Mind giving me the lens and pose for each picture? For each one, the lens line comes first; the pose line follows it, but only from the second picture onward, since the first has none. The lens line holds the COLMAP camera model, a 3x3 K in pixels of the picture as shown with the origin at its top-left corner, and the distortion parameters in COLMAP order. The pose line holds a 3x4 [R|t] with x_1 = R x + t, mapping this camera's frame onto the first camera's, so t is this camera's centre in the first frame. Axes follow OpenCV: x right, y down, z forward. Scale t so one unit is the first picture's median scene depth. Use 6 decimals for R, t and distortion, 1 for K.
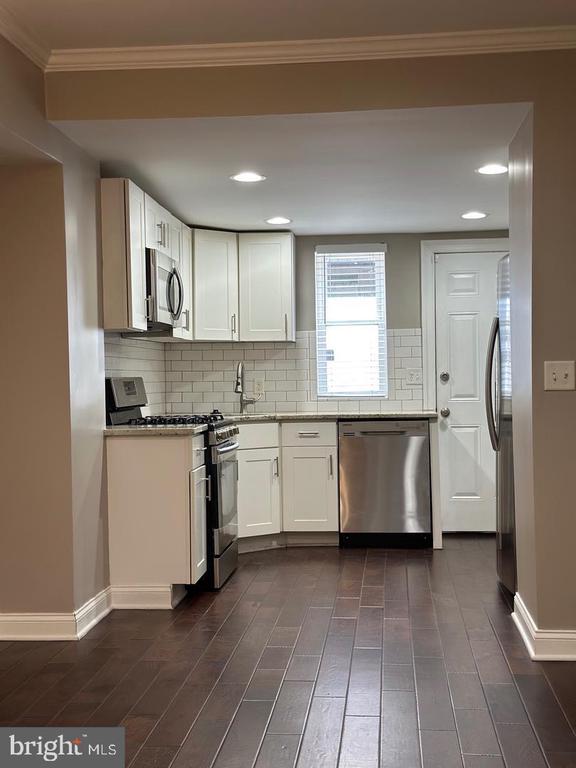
lens RADIAL K [[1087.6, 0, 289.8], [0, 1087.6, 389.3], [0, 0, 1]] dist [0.211025, 0.000000]
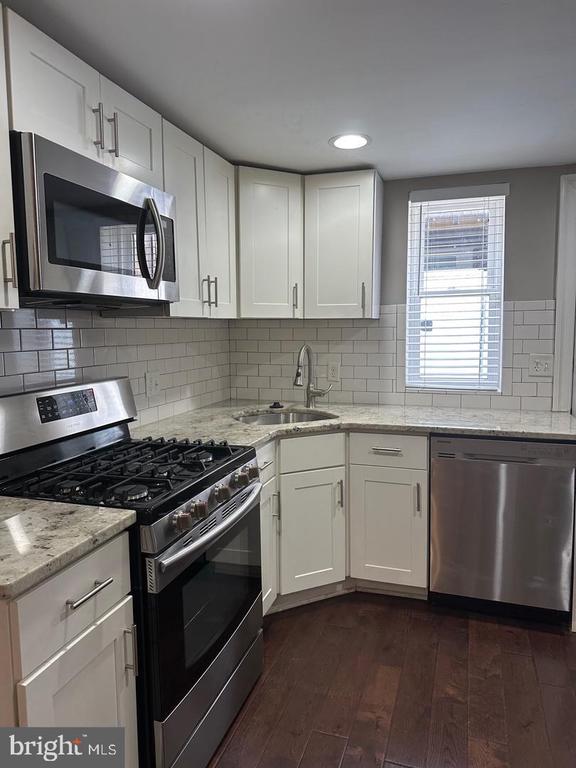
lens RADIAL K [[548.2, 0, 278.8], [0, 548.2, 389.4], [0, 0, 1]] dist [0.054895, -0.033480]
pose [[0.972751, 0.029477, -0.229971, 0.030541], [-0.005389, 0.994491, 0.104679, -0.037133], [0.231790, -0.100587, 0.967551, 0.648873]]
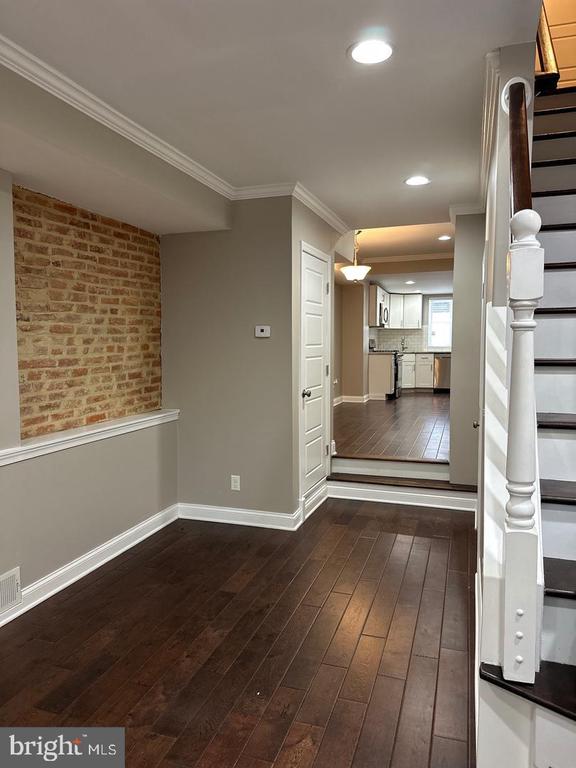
lens RADIAL K [[548.2, 0, 288.4], [0, 548.2, 385.5], [0, 0, 1]] dist [0.054895, -0.033480]
pose [[0.974093, 0.032800, -0.223757, -0.009074], [-0.018346, 0.997626, 0.066370, 0.023188], [0.225402, -0.060546, 0.972383, -0.696717]]
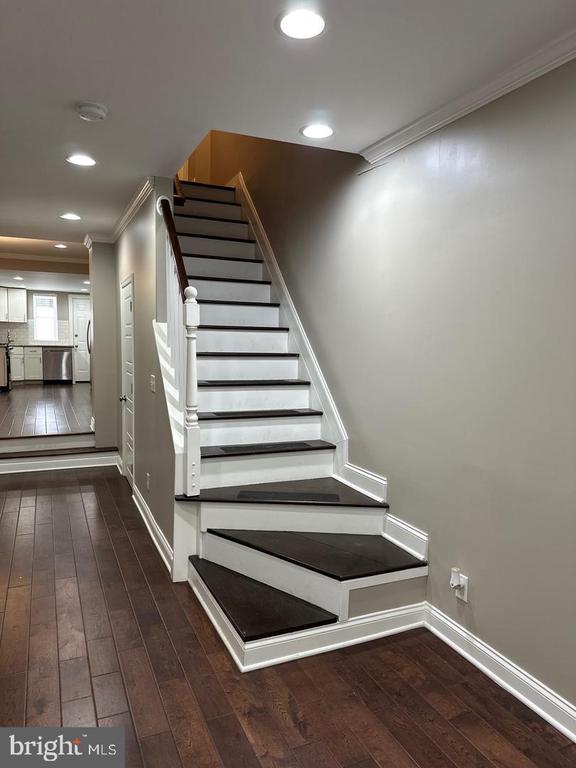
lens RADIAL K [[548.2, 0, 274.4], [0, 548.2, 388.1], [0, 0, 1]] dist [0.054895, -0.033480]
pose [[0.888697, -0.006077, 0.458456, -0.106990], [-0.027289, 0.997438, 0.066120, 0.023195], [-0.457683, -0.071271, 0.886254, -0.891391]]
